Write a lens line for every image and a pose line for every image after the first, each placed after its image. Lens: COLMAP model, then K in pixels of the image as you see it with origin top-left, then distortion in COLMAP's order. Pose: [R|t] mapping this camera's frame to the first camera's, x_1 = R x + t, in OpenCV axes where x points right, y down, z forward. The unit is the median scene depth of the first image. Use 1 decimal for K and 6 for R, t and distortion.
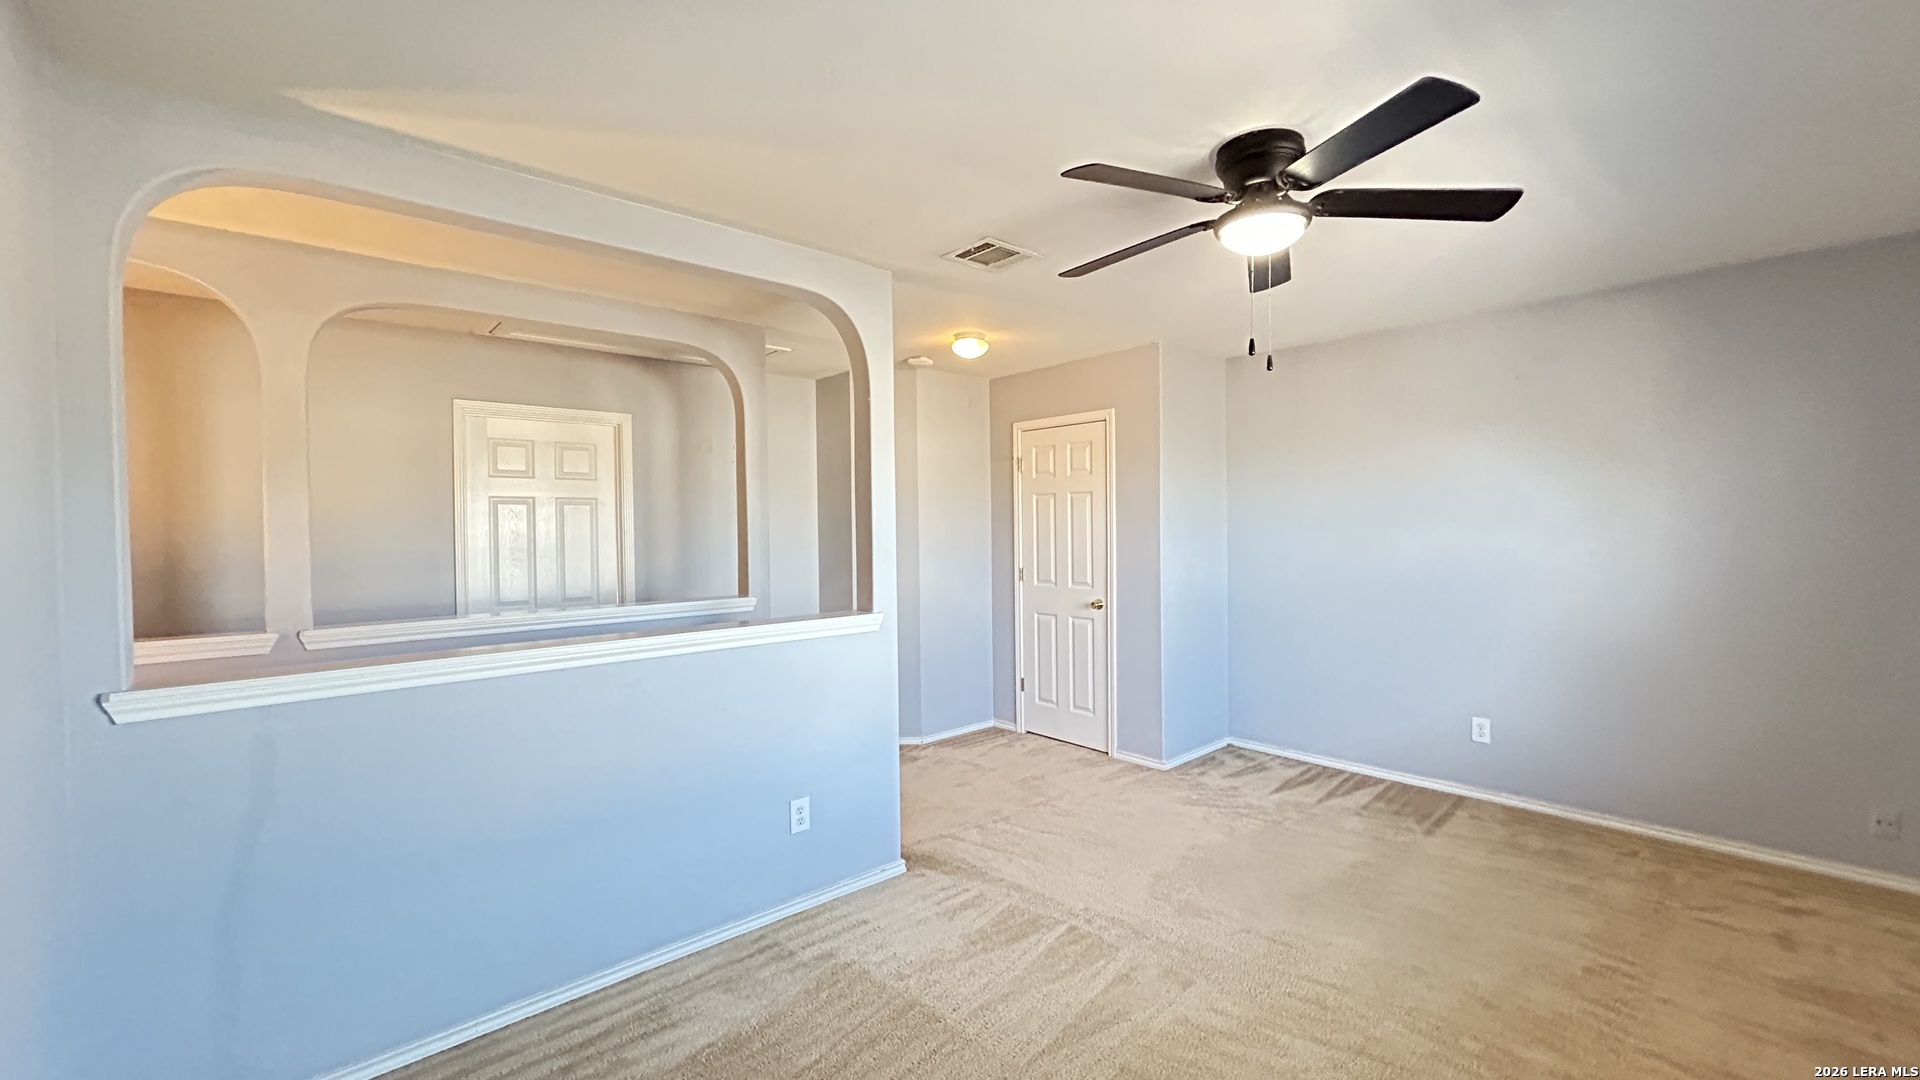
lens RADIAL K [[766.0, 0, 962.3], [0, 766.0, 535.9], [0, 0, 1]] dist [-0.000595, 0.000106]
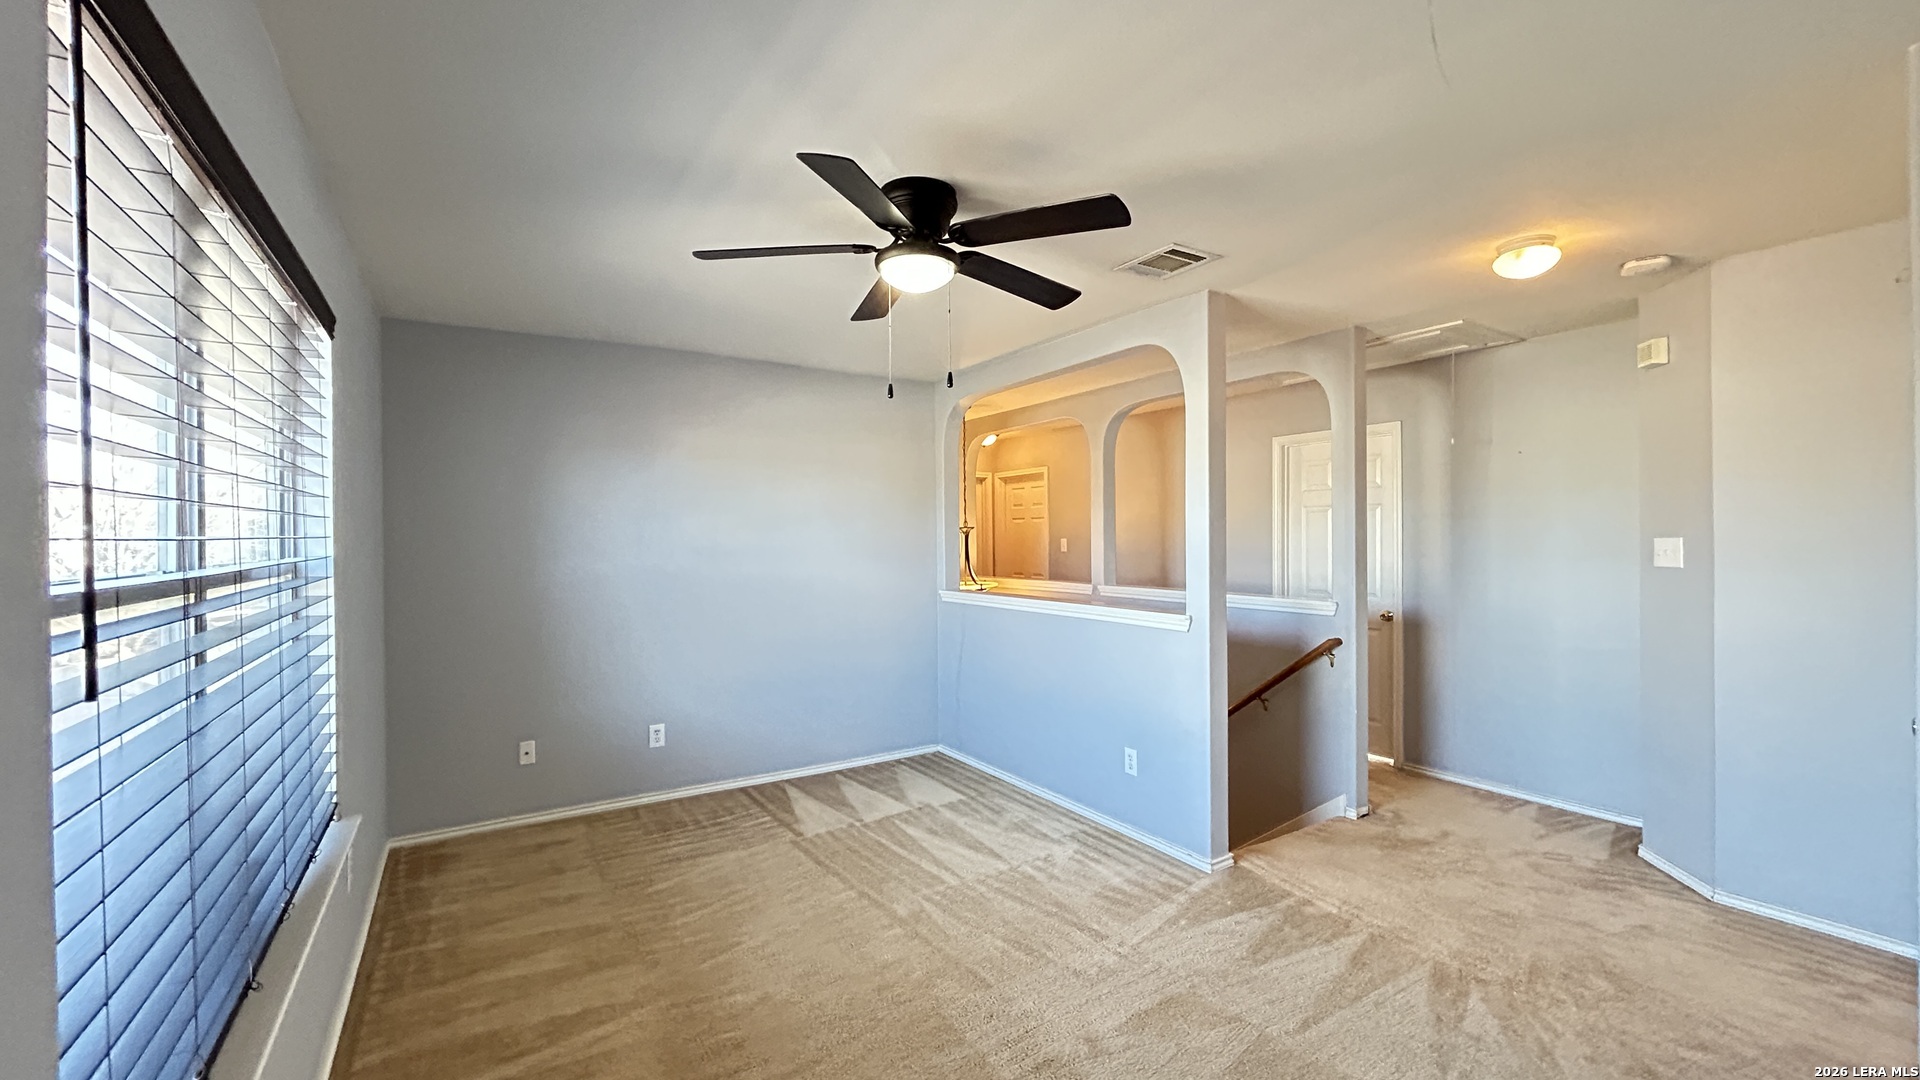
lens RADIAL K [[766.0, 0, 962.3], [0, 766.0, 535.9], [0, 0, 1]] dist [-0.000595, 0.000106]
pose [[-0.147796, 0.015533, -0.988896, 0.414636], [-0.006525, 0.999840, 0.016681, -0.011659], [0.988996, 0.008918, -0.147670, 0.347188]]
